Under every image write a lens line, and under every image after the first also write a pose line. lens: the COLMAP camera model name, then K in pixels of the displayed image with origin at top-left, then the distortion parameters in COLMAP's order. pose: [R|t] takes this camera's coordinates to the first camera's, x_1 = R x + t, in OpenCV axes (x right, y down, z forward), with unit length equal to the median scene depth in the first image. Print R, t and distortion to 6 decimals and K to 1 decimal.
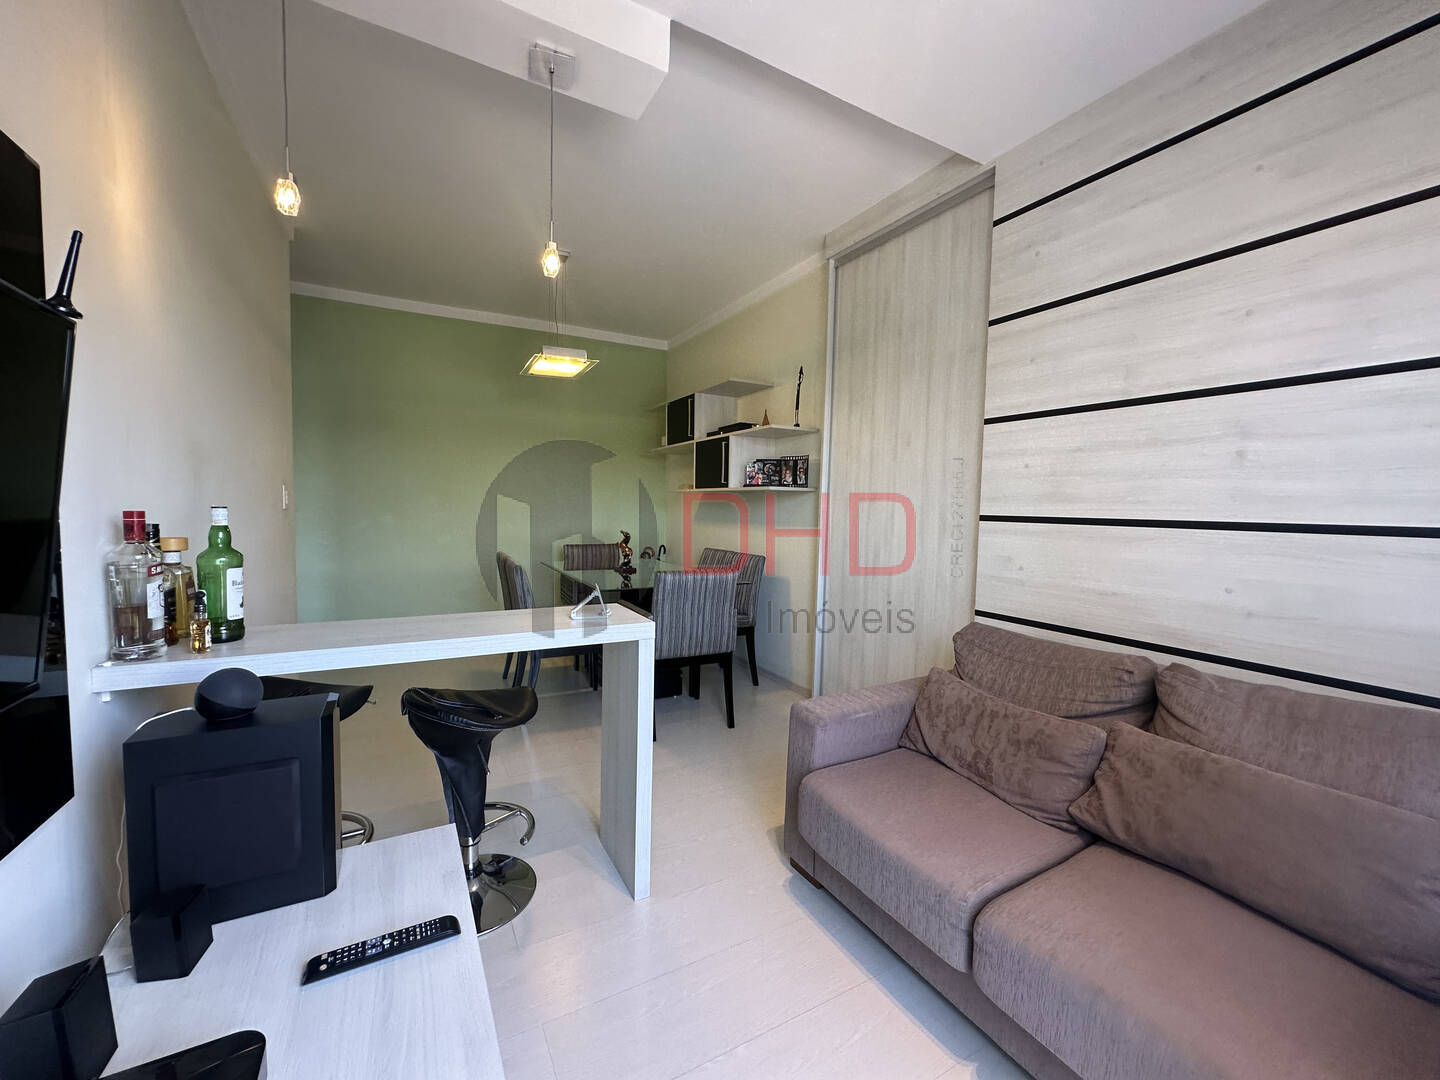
lens RADIAL K [[575.3, 0, 719.1], [0, 575.3, 539.2], [0, 0, 1]] dist [-0.008131, 0.001988]
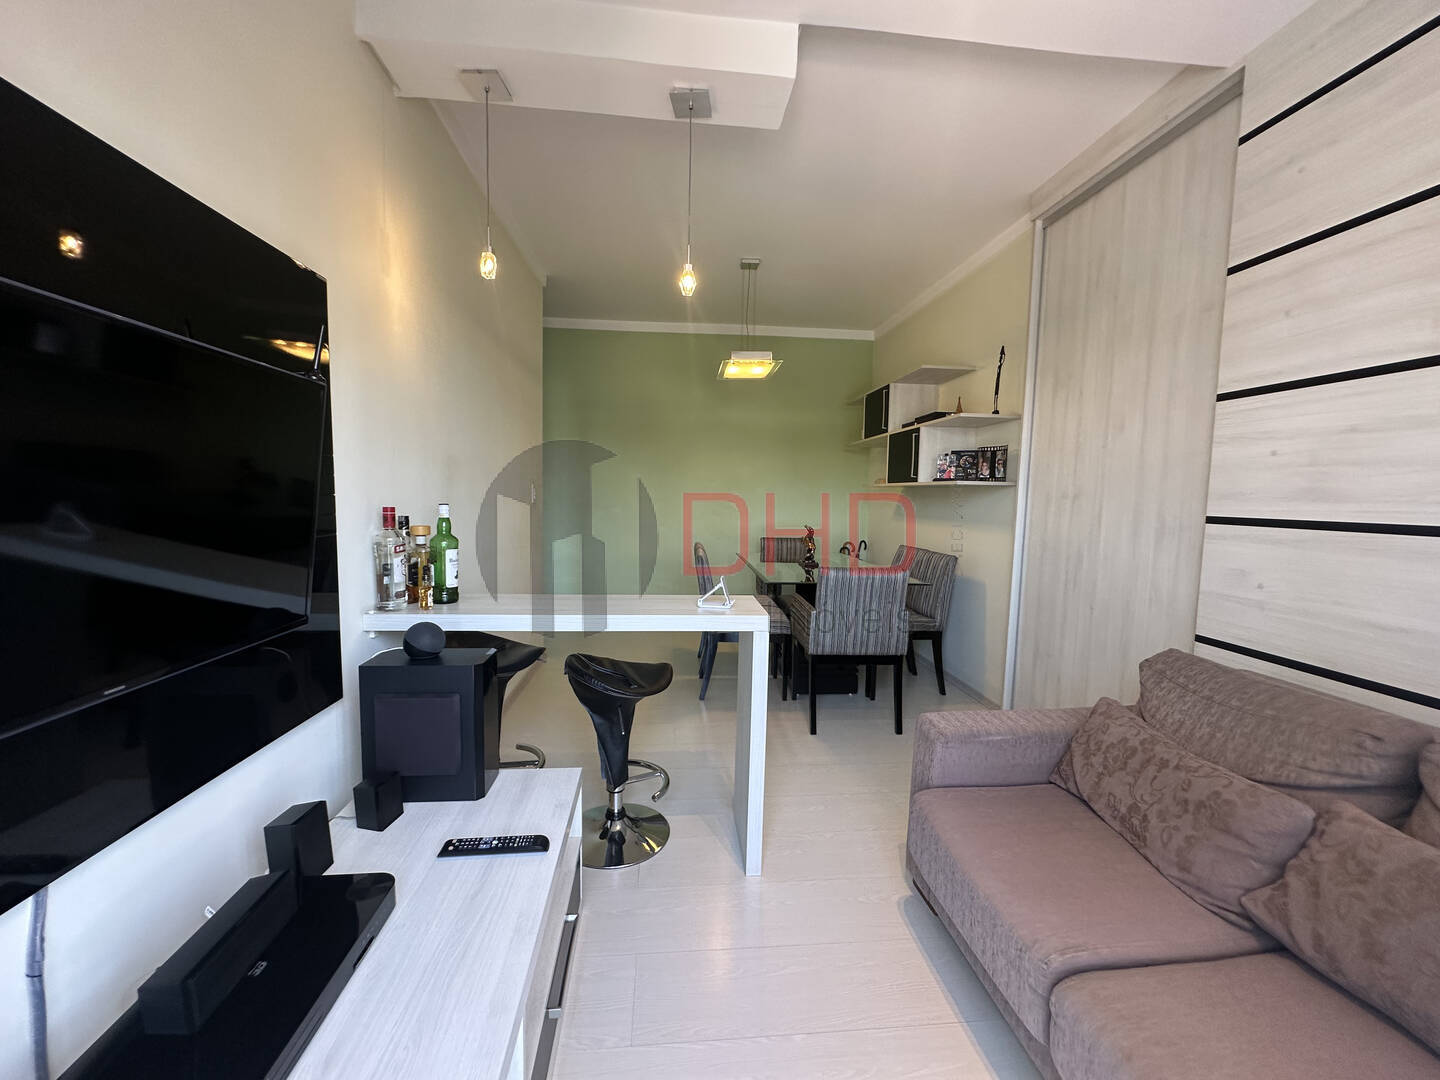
lens RADIAL K [[575.3, 0, 719.1], [0, 575.3, 539.2], [0, 0, 1]] dist [-0.008131, 0.001988]
pose [[0.917120, 0.030133, -0.397471, 0.203328], [-0.025019, 0.999524, 0.018047, -0.010320], [0.397826, -0.006607, 0.917437, 0.007633]]
